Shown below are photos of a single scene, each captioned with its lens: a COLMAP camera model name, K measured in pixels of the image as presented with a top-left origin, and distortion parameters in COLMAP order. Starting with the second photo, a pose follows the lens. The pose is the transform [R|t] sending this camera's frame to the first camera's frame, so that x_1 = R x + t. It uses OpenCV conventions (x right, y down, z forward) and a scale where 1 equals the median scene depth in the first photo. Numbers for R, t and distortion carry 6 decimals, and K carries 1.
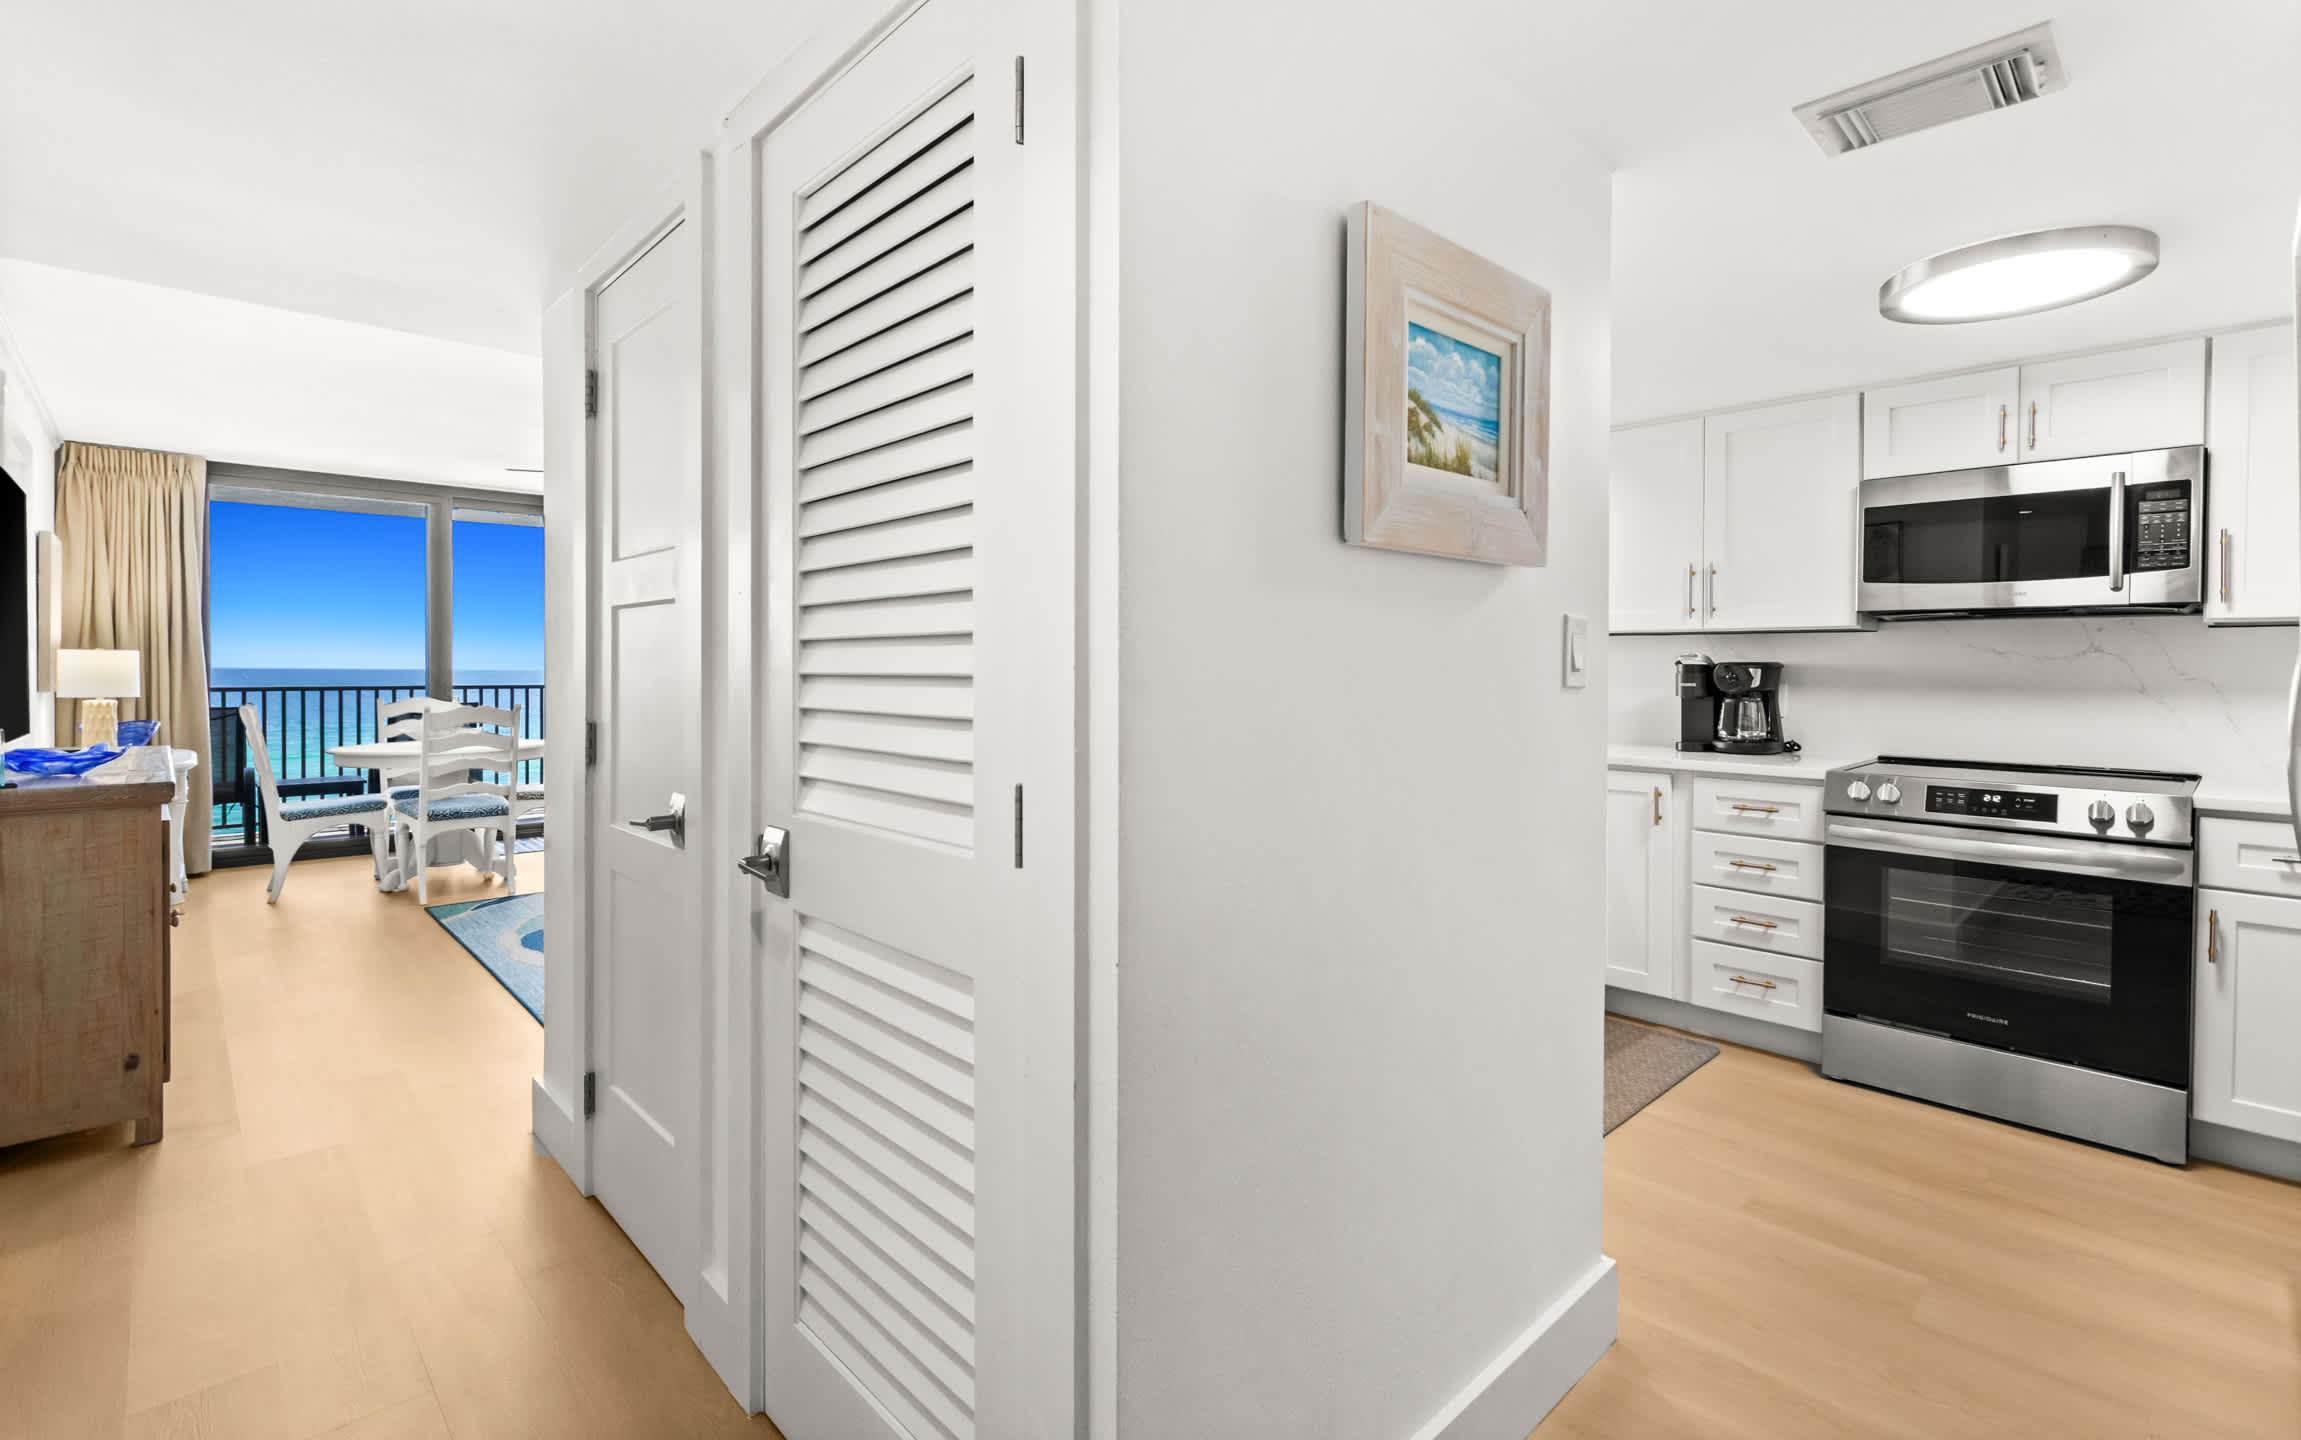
lens RADIAL K [[1024.5, 0, 1155.2], [0, 1024.5, 678.6], [0, 0, 1]] dist [0.001970, -0.000911]
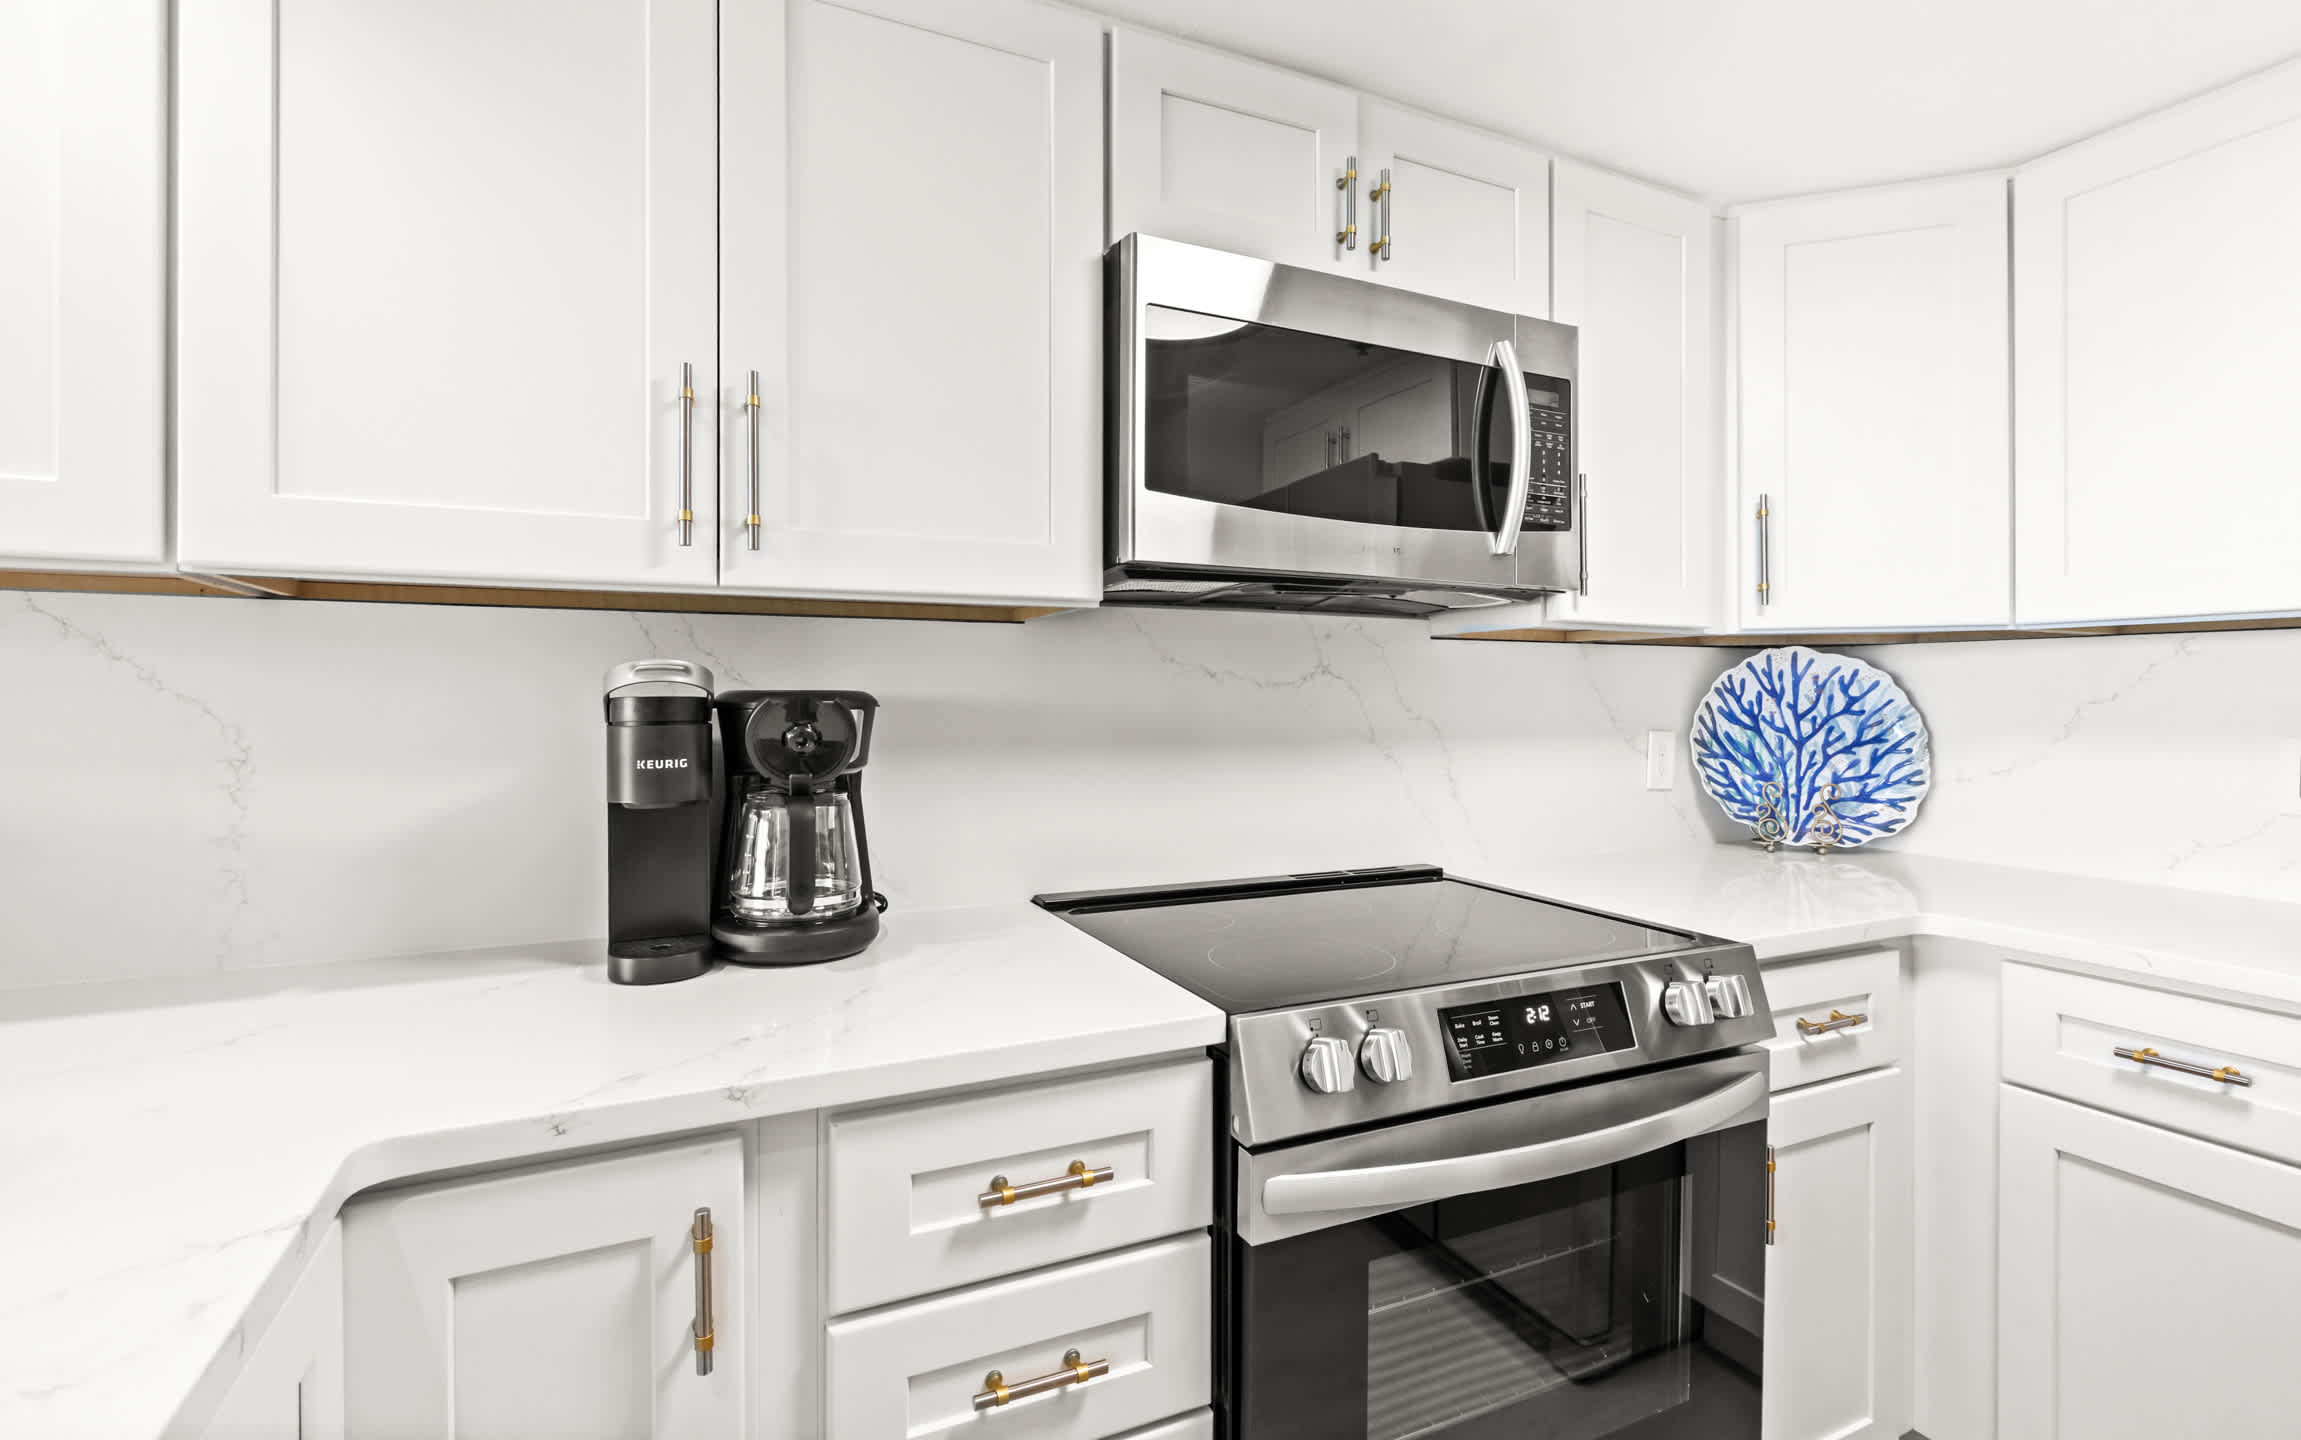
lens RADIAL K [[1061.8, 0, 1155.2], [0, 1061.8, 682.3], [0, 0, 1]] dist [-0.000059, -0.000312]
pose [[0.312553, 0.008496, 0.949862, 0.274564], [0.013896, 0.999812, -0.013515, -0.012745], [-0.949799, 0.017423, 0.312377, 0.791080]]
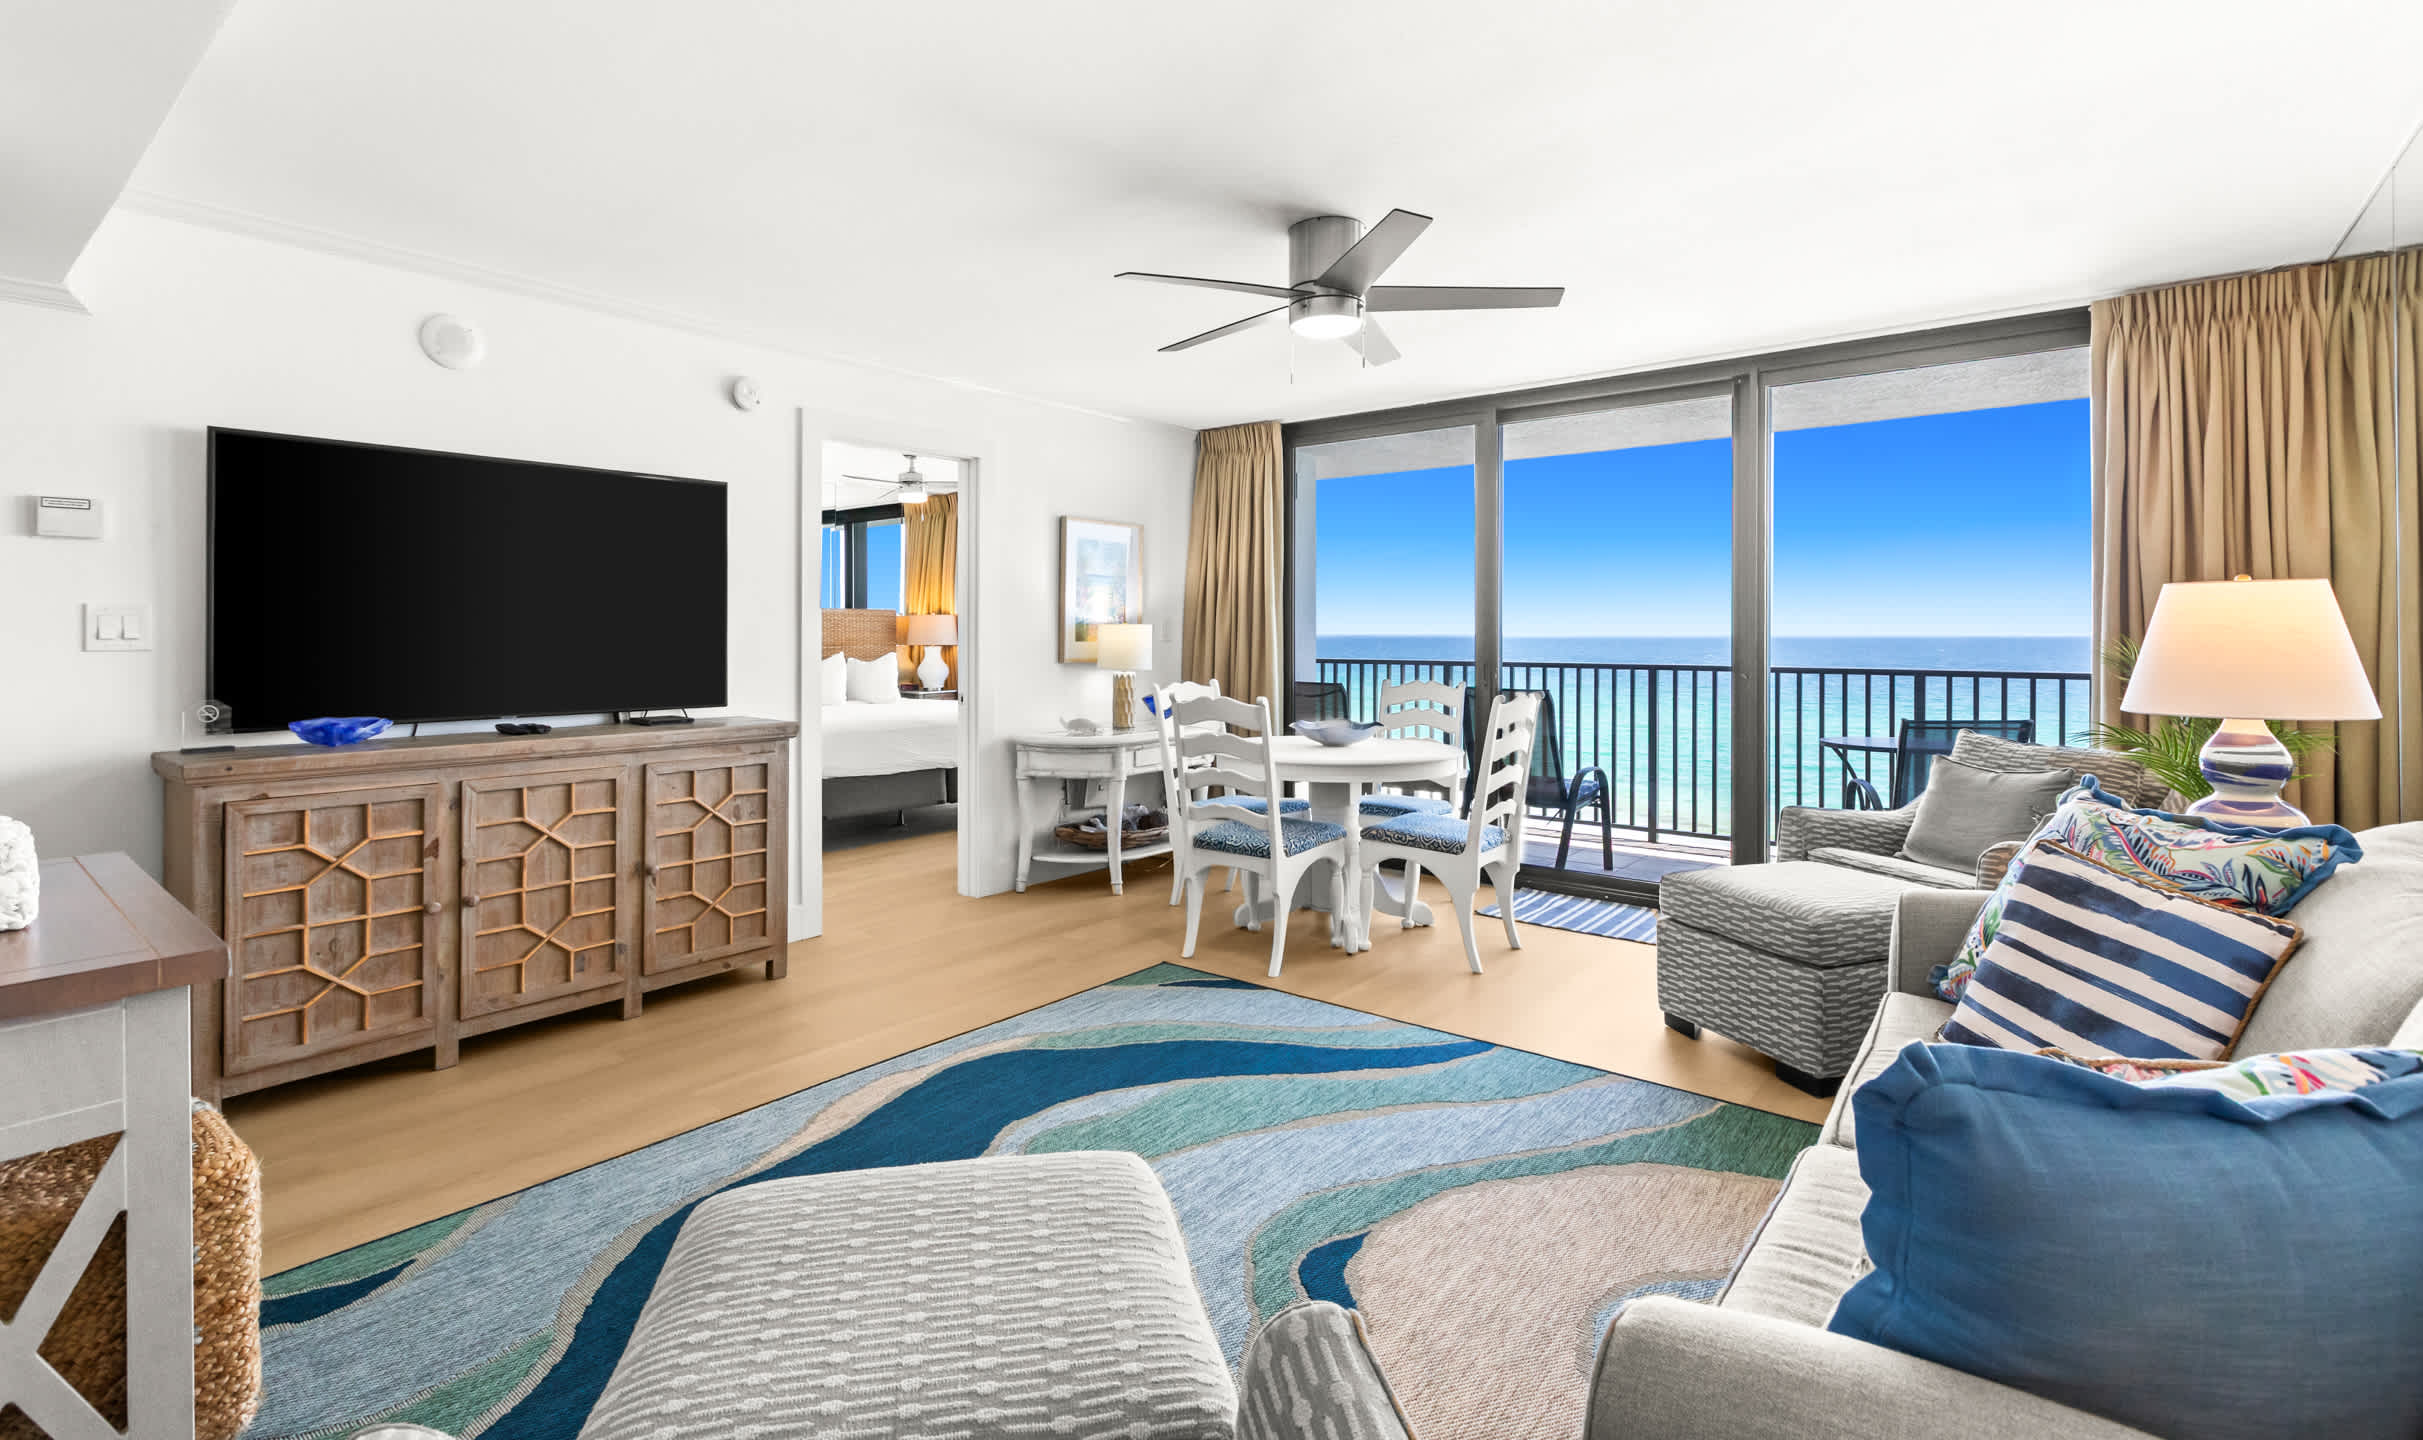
lens RADIAL K [[1109.7, 0, 1184.8], [0, 1109.7, 633.5], [0, 0, 1]] dist [-0.002862, 0.000116]
pose [[0.128168, -0.002514, -0.991749, 0.136539], [-0.013498, 0.999900, -0.004279, -0.019794], [0.991661, 0.013935, 0.128121, 1.323703]]
